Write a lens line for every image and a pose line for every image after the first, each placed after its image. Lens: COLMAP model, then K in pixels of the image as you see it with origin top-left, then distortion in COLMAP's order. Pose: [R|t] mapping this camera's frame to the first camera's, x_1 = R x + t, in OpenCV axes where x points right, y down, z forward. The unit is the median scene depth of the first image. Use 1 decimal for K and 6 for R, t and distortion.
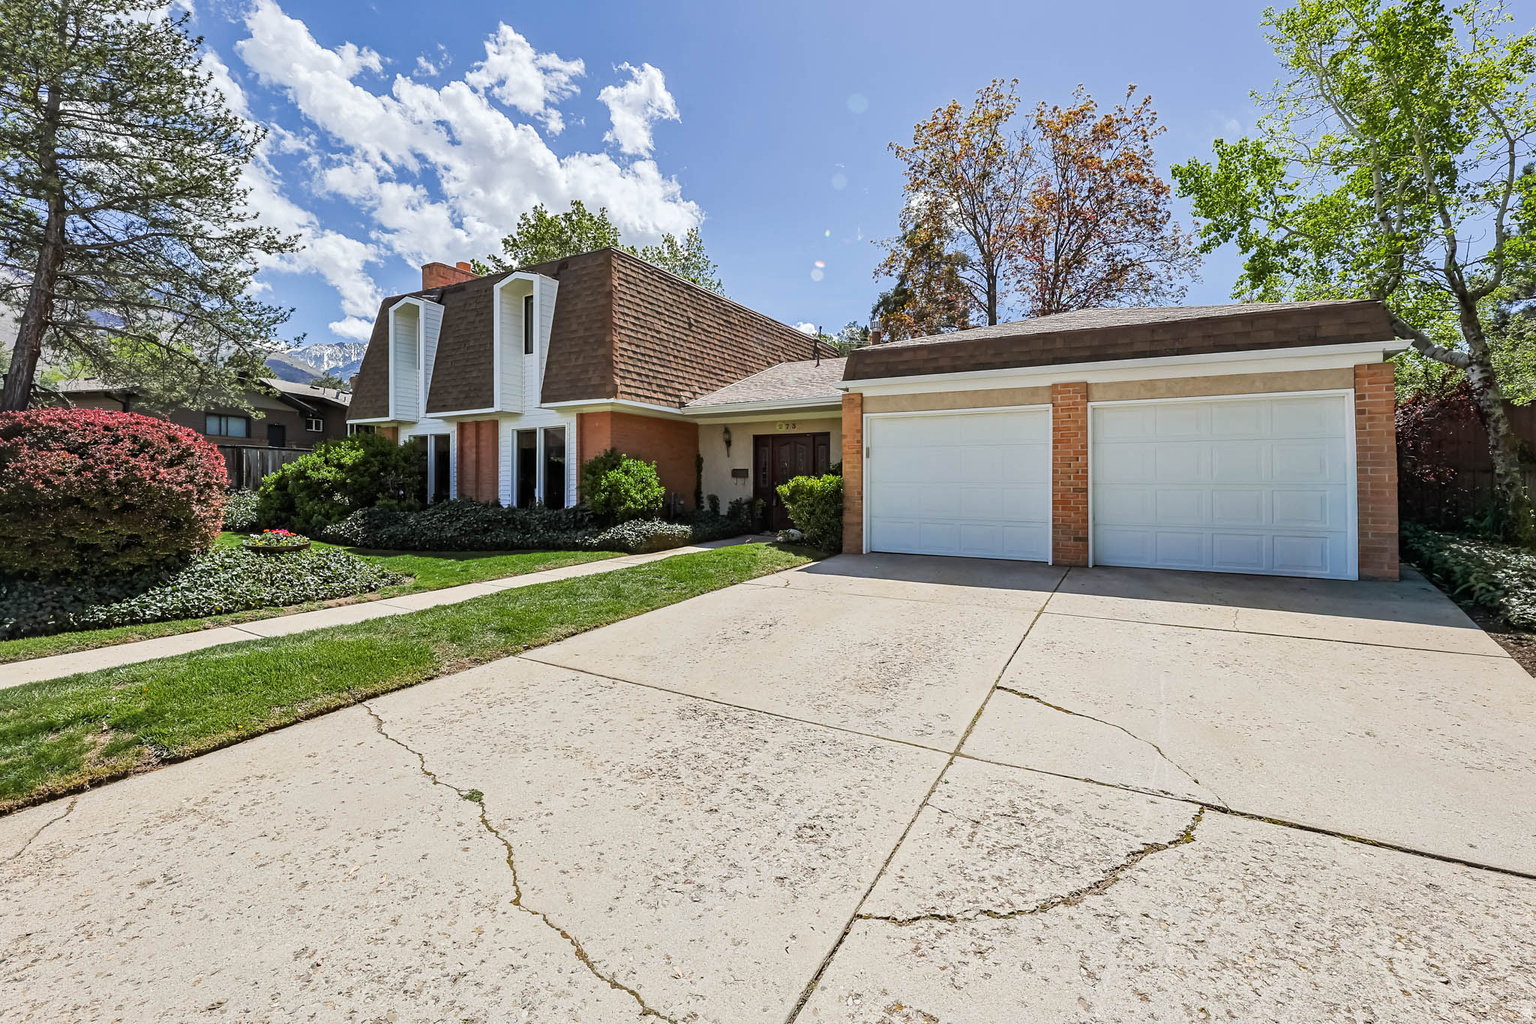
lens RADIAL K [[629.3, 0, 766.9], [0, 629.3, 468.6], [0, 0, 1]] dist [-0.000182, -0.000055]
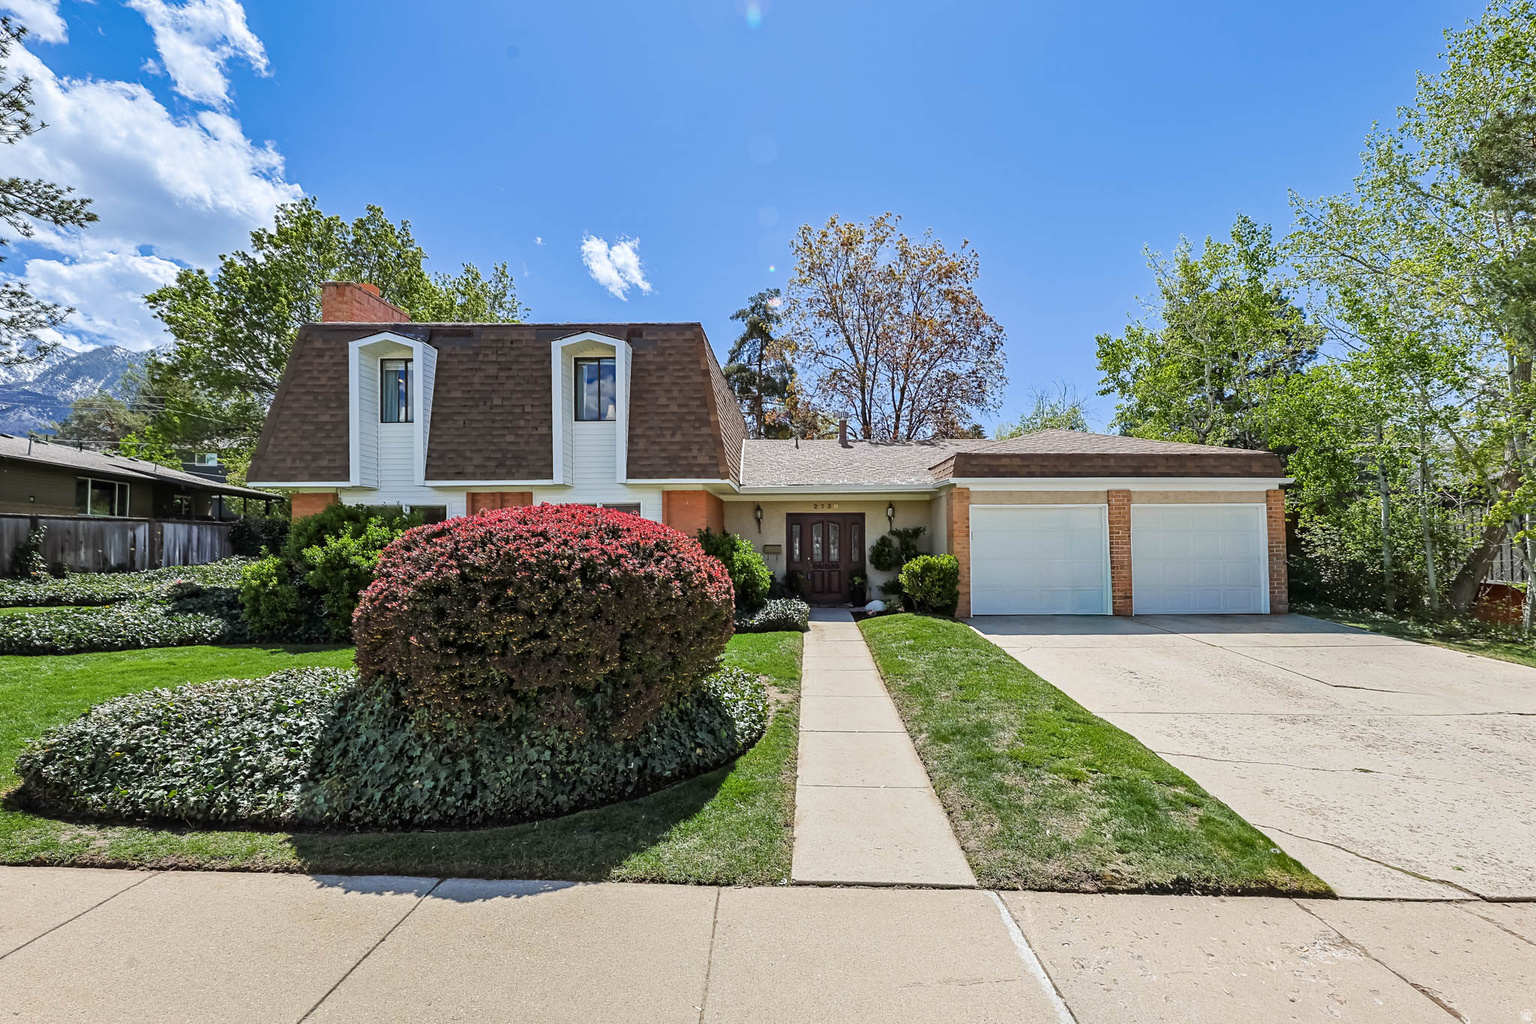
lens RADIAL K [[647.0, 0, 785.4], [0, 647.0, 511.1], [0, 0, 1]] dist [-0.003002, -0.000423]
pose [[0.870316, 0.011934, 0.492349, -0.642024], [-0.001177, 0.999754, -0.022152, -0.036376], [-0.492492, 0.018700, 0.870116, 0.052829]]
